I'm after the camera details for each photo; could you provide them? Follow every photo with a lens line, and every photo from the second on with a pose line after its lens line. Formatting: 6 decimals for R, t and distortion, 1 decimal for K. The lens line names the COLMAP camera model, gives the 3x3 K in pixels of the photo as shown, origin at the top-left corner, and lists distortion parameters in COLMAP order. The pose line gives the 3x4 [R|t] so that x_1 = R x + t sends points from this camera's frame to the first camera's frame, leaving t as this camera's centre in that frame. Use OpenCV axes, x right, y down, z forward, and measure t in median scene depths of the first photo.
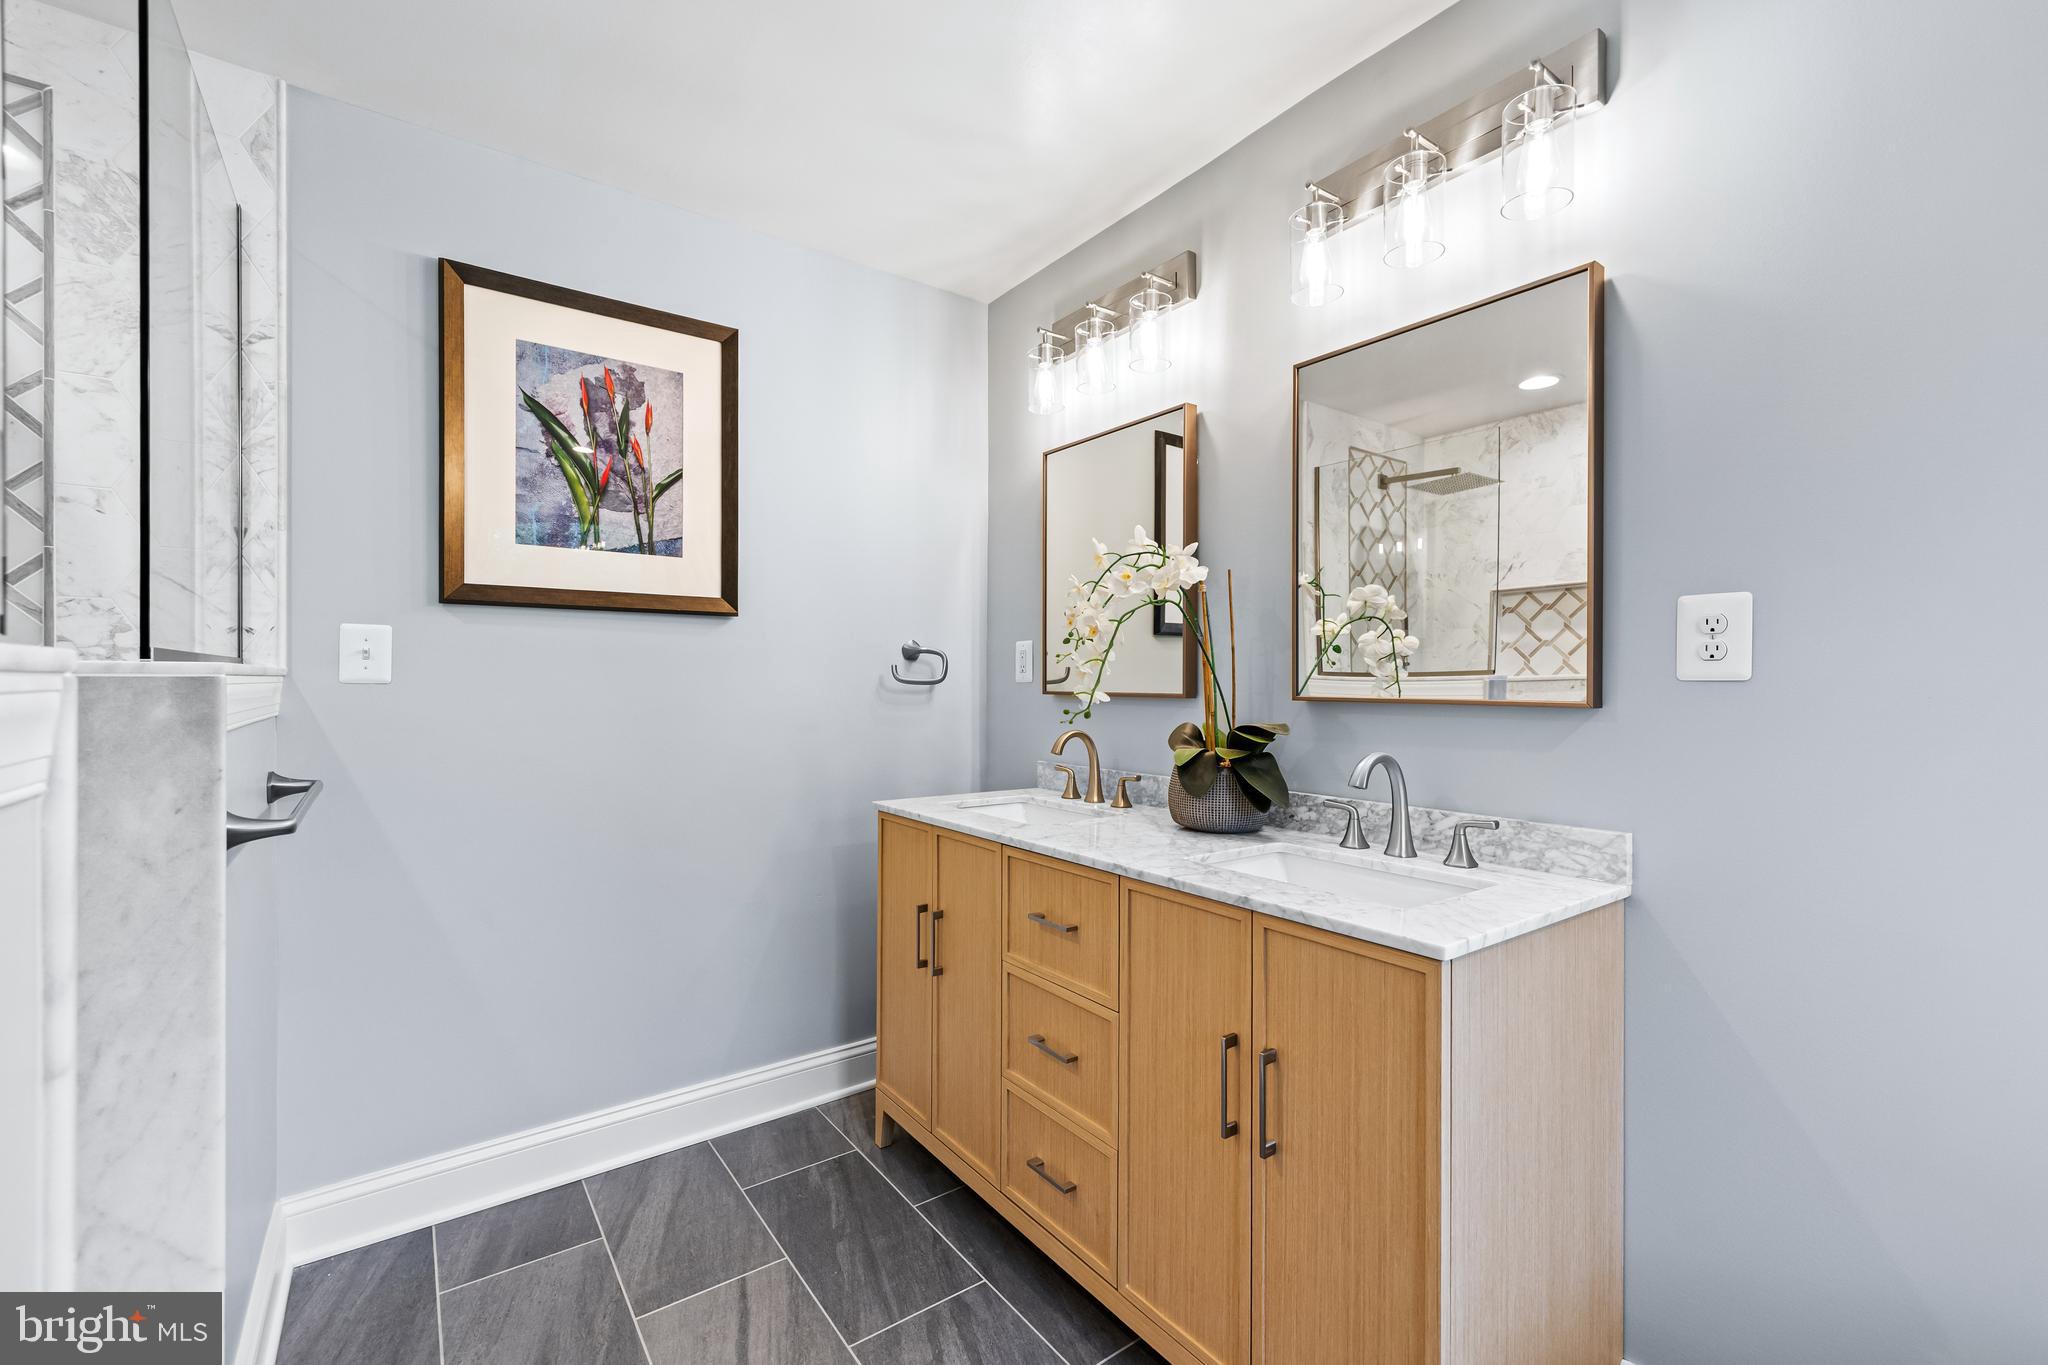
lens RADIAL K [[866.9, 0, 1024.7], [0, 866.9, 681.4], [0, 0, 1]] dist [0.000452, 0.001272]
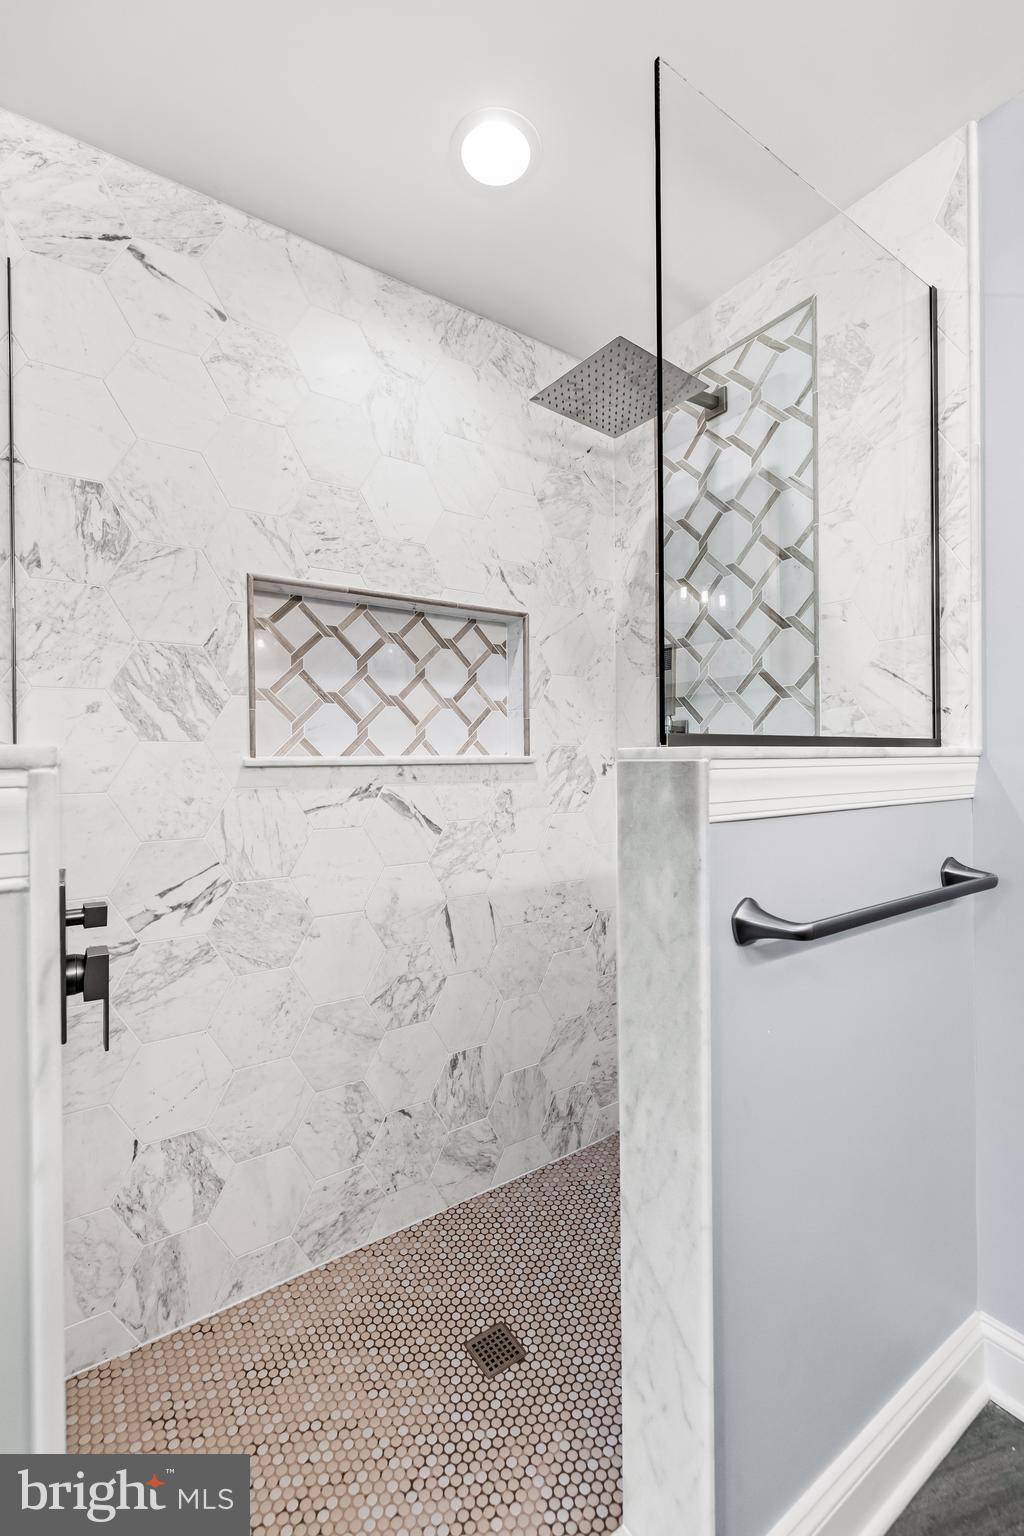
lens RADIAL K [[650.2, 0, 512.4], [0, 650.2, 759.6], [0, 0, 1]] dist [0.000452, 0.001272]
pose [[-0.035879, 0.001242, -0.999355, -0.133711], [0.005899, 0.999982, 0.001031, -0.006046], [0.999339, -0.005858, -0.035885, 0.529751]]
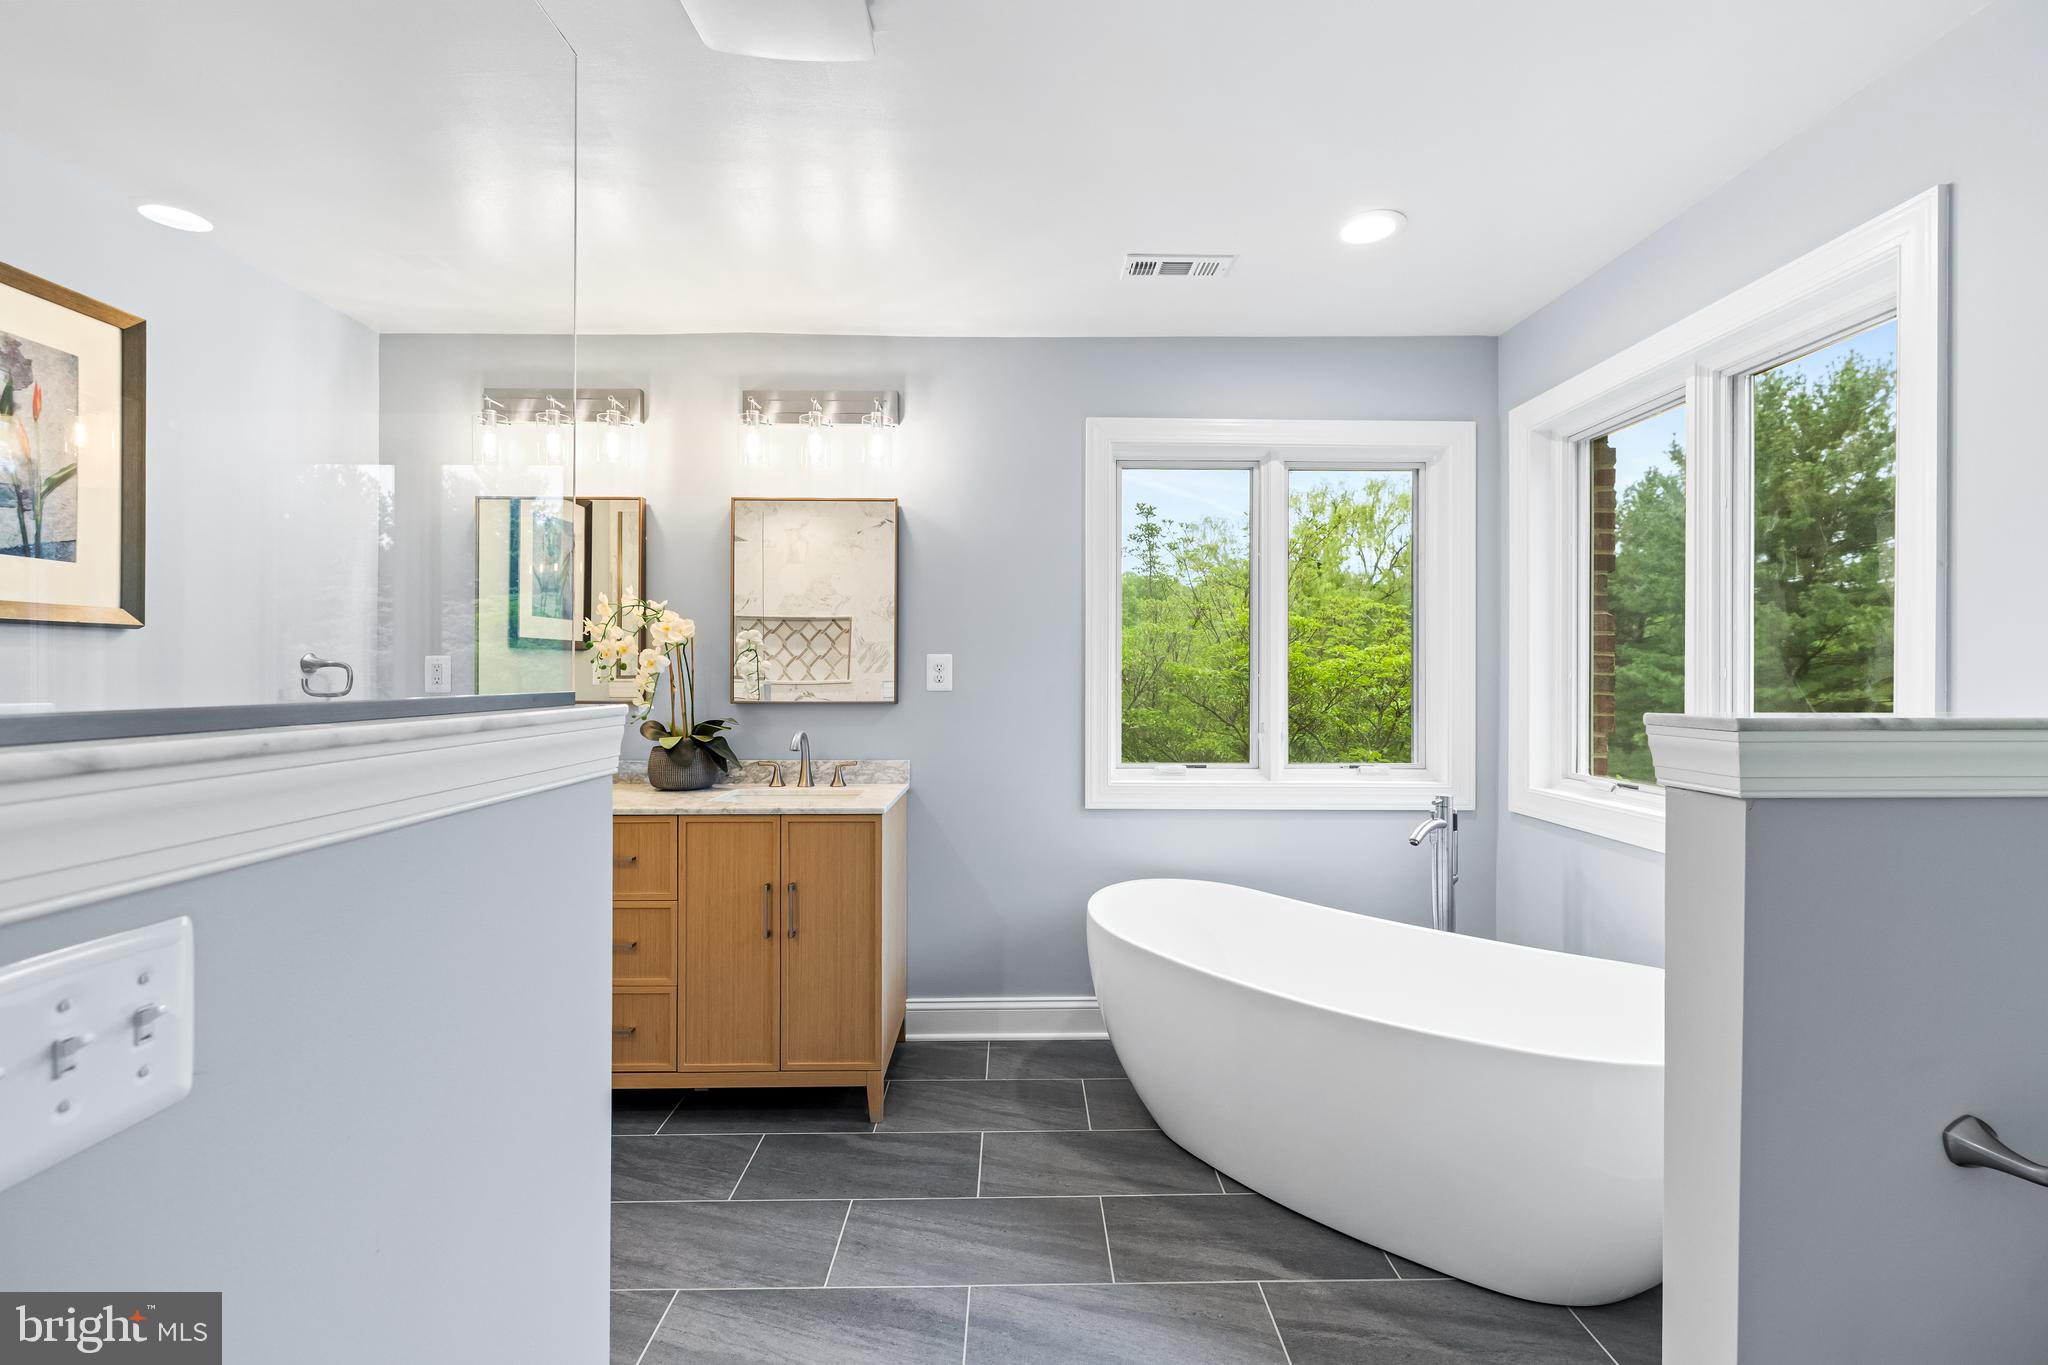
lens RADIAL K [[866.9, 0, 1017.1], [0, 866.9, 669.7], [0, 0, 1]] dist [0.000452, 0.001272]
pose [[0.585854, 0.000563, 0.810416, -0.706105], [0.001374, 0.999998, -0.001688, -0.038598], [-0.810415, 0.002102, 0.585852, -0.393667]]
